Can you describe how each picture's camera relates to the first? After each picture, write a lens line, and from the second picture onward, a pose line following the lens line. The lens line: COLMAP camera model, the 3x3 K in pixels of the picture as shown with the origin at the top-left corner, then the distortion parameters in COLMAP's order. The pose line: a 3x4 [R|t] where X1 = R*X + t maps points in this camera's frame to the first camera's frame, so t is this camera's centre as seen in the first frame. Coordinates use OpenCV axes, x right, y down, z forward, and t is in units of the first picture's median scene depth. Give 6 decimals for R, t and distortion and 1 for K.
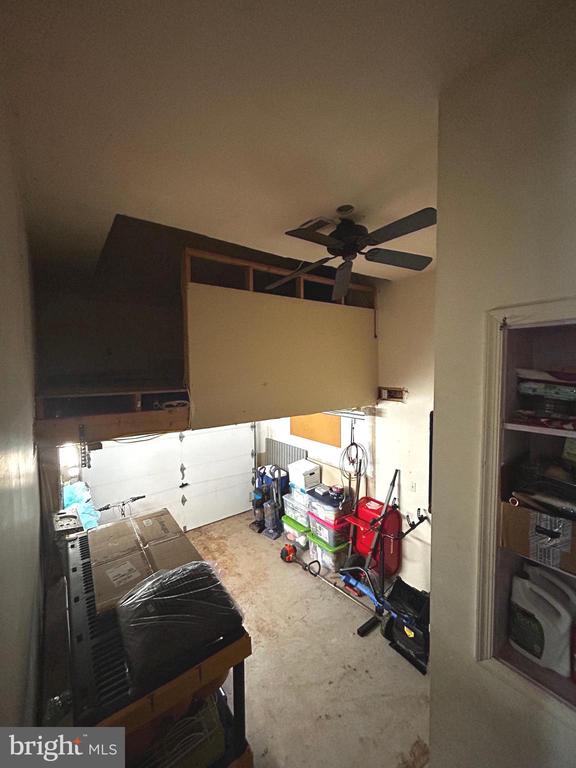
lens RADIAL K [[309.8, 0, 288.0], [0, 309.8, 384.0], [0, 0, 1]] dist [-0.000820, 0.000873]
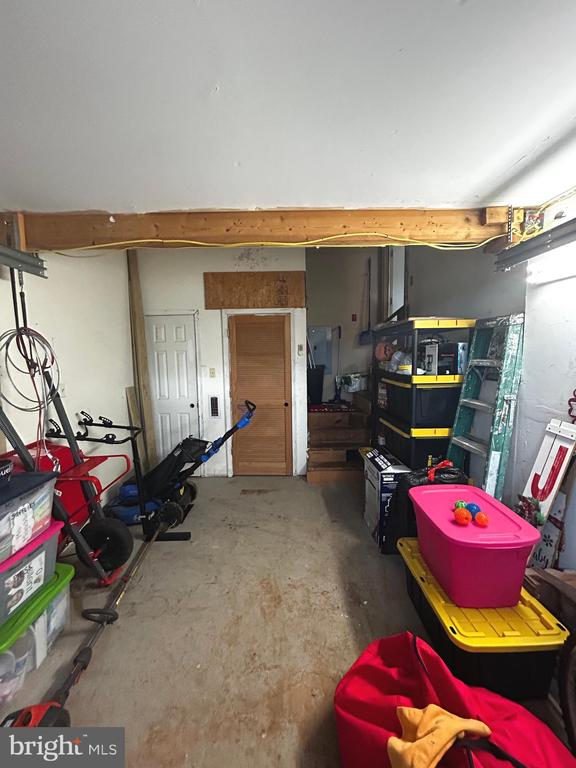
lens RADIAL K [[309.8, 0, 288.0], [0, 309.8, 384.0], [0, 0, 1]] dist [-0.000820, 0.000873]
pose [[-0.814394, -0.031911, 0.579434, -0.448359], [0.058551, 0.988873, 0.136753, 0.287269], [-0.577351, 0.145297, -0.803464, 1.416083]]
